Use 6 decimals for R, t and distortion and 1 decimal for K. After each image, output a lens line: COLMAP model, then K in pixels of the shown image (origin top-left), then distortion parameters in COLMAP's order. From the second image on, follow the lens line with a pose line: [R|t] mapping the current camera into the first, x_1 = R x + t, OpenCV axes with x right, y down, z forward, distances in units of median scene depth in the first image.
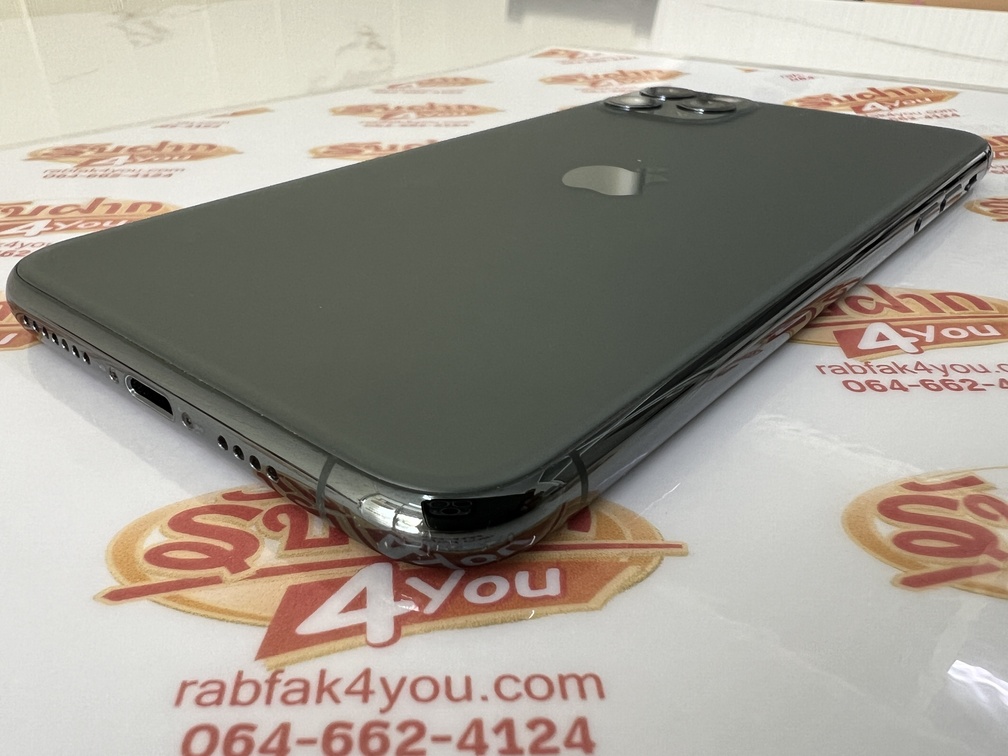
lens RADIAL K [[768.7, 0, 505.0], [0, 768.7, 363.9], [0, 0, 1]] dist [0.003630, -0.007611]
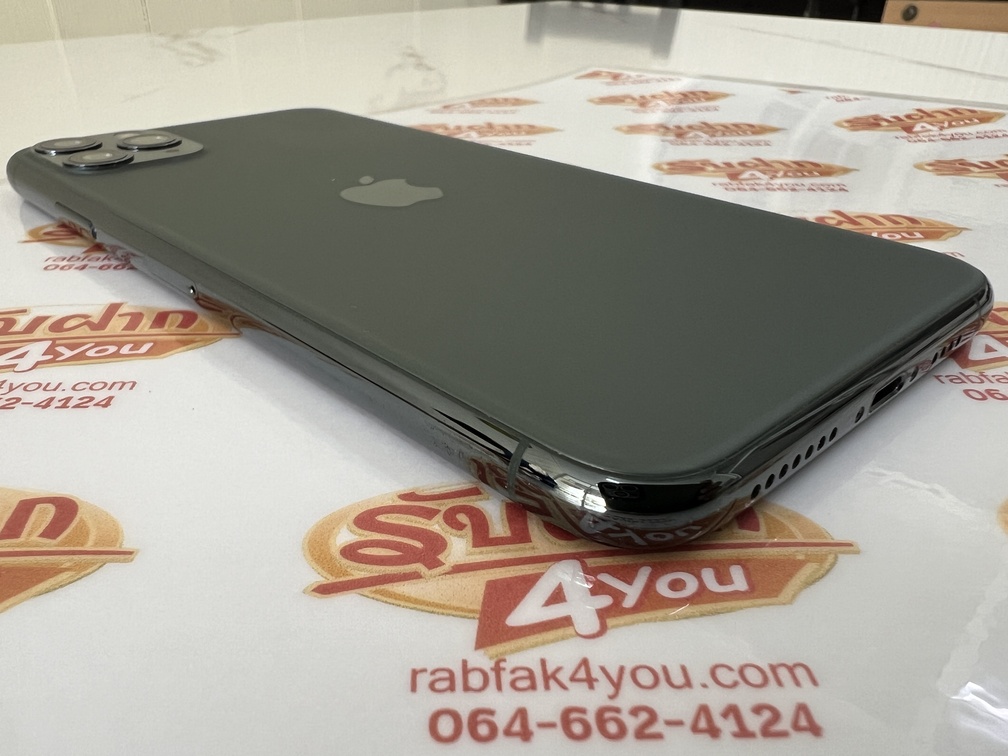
lens RADIAL K [[768.7, 0, 505.0], [0, 768.7, 363.9], [0, 0, 1]] dist [0.003630, -0.007611]
pose [[0.999997, 0.002357, -0.000171, -0.254405], [-0.002361, 0.999719, -0.023601, 0.018695], [0.000115, 0.023601, 0.999721, -0.049278]]
